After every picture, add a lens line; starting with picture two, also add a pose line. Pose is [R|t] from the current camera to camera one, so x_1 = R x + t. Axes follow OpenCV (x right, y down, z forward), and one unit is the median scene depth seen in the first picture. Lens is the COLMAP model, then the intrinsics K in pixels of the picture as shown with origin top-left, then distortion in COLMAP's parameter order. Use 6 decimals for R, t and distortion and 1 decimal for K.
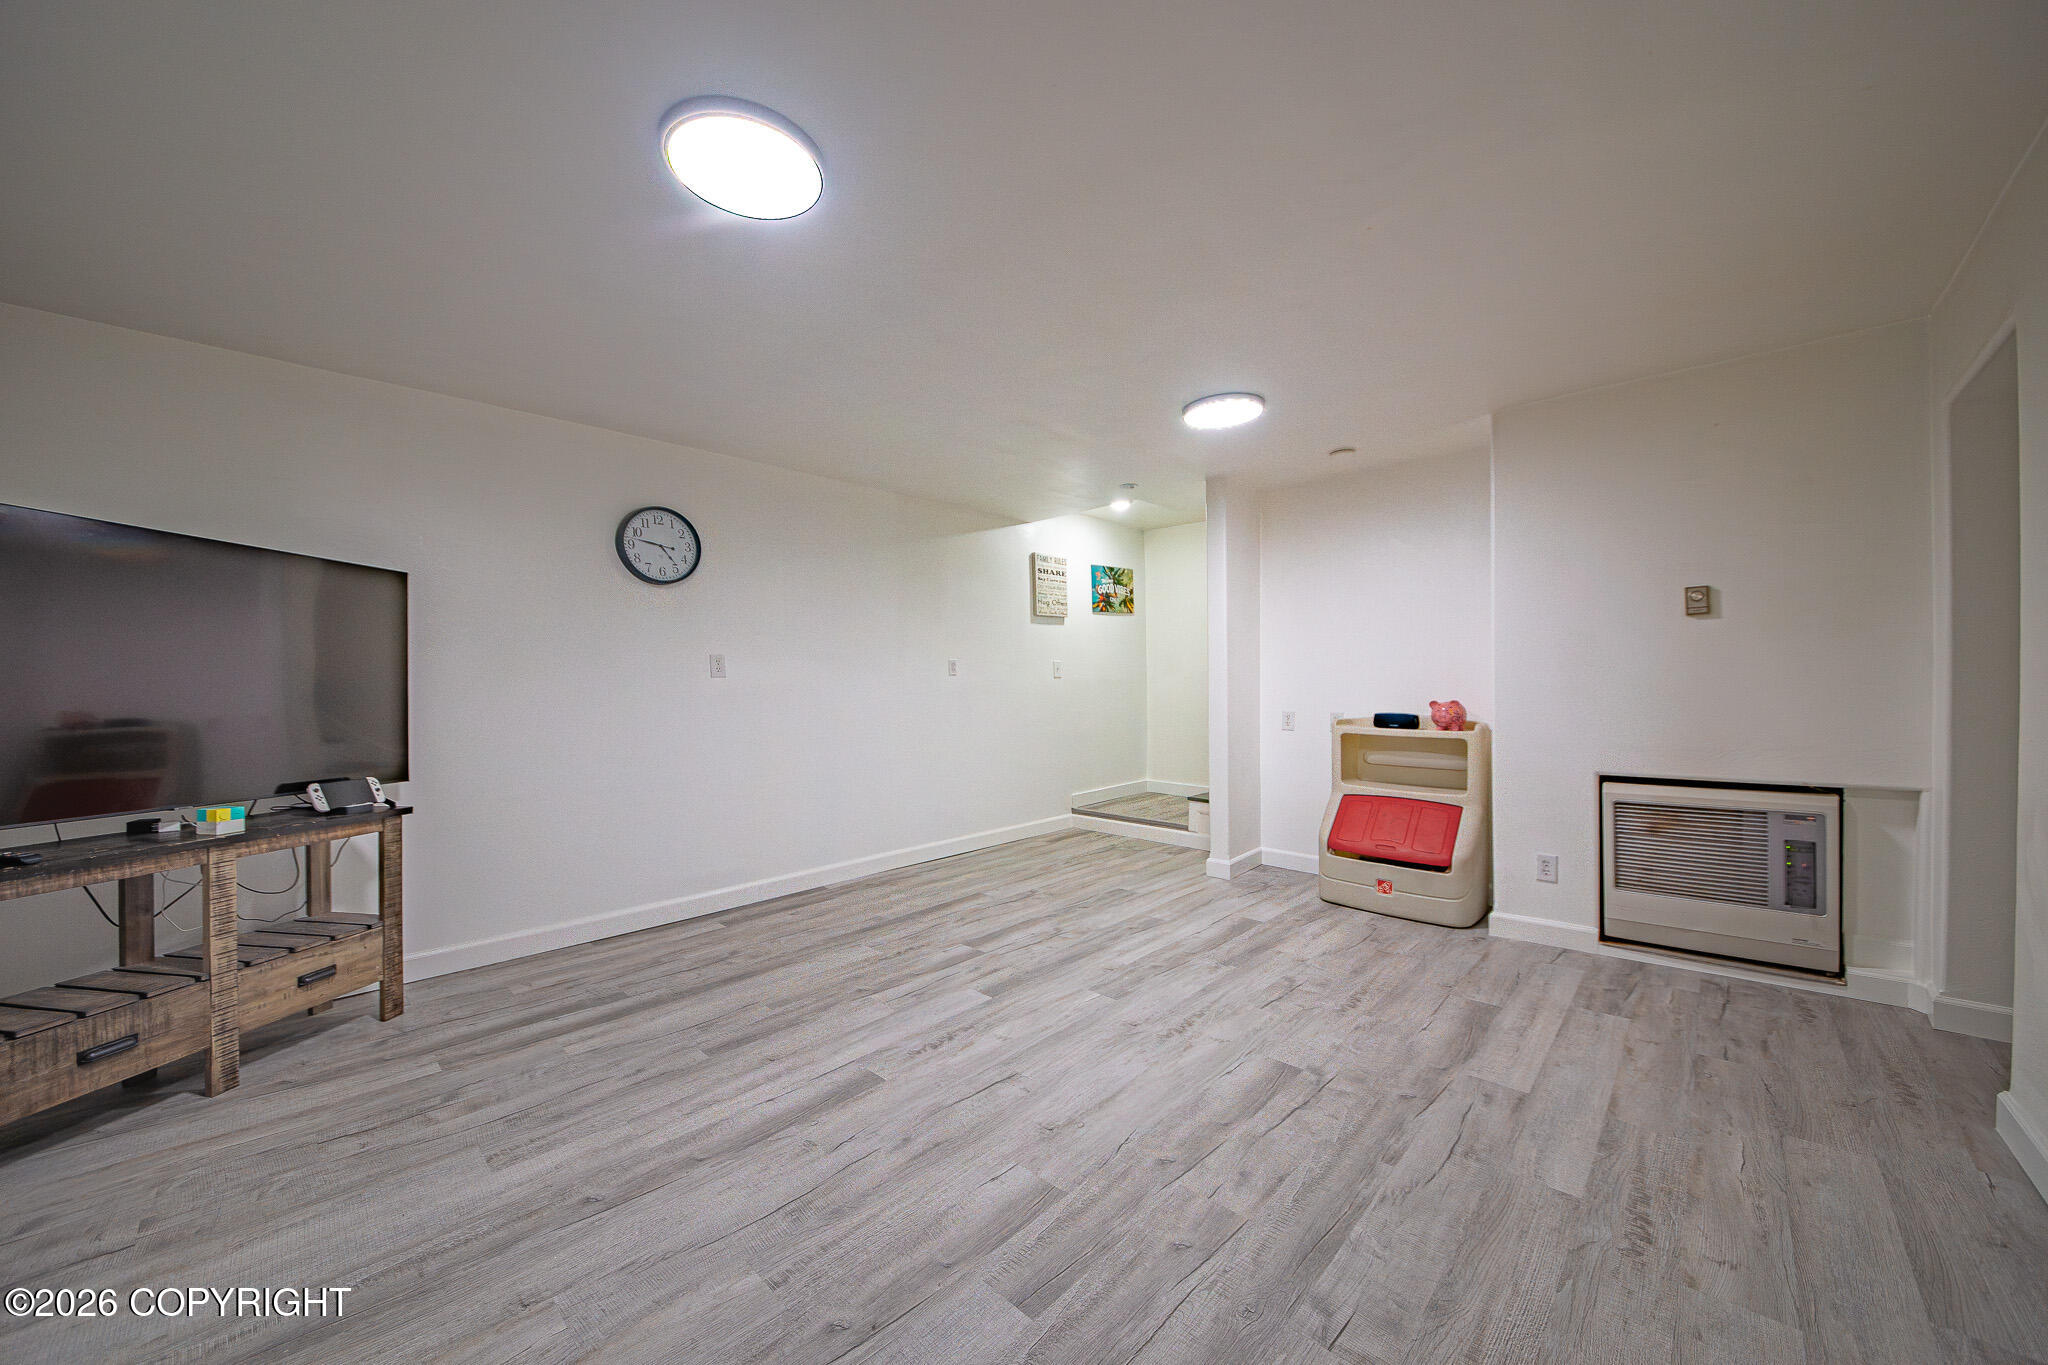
lens RADIAL K [[718.2, 0, 1029.7], [0, 718.2, 687.1], [0, 0, 1]] dist [0.020306, -0.017320]
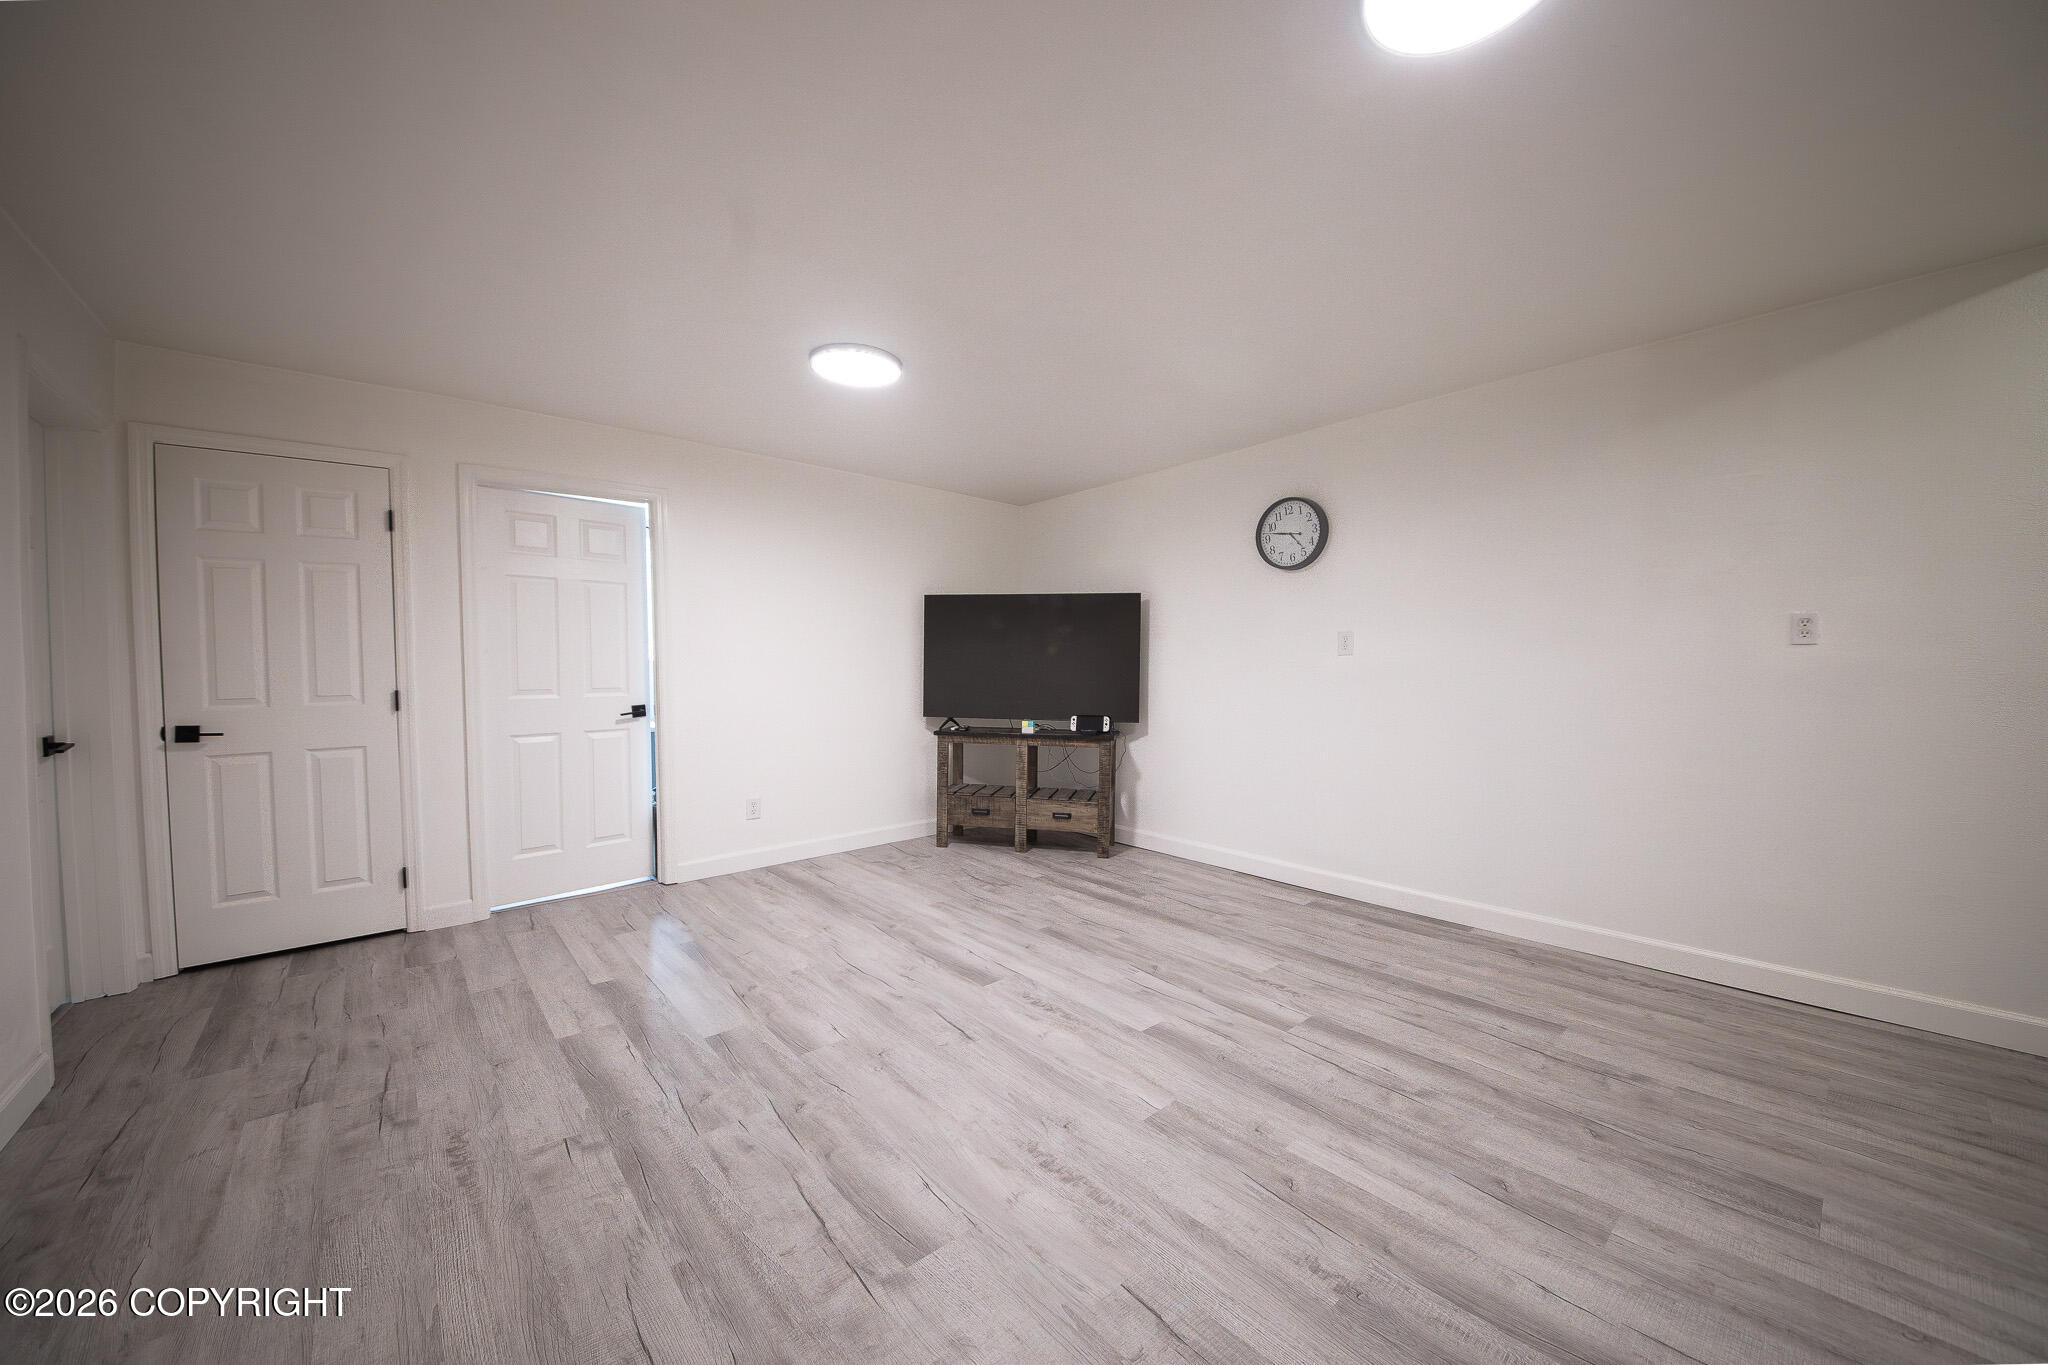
lens RADIAL K [[718.2, 0, 1029.7], [0, 718.2, 687.1], [0, 0, 1]] dist [0.020306, -0.017320]
pose [[-0.065669, 0.040945, -0.997001, 0.861019], [-0.003320, 0.999143, 0.041252, -0.015767], [0.997836, 0.006019, -0.065477, 0.992465]]
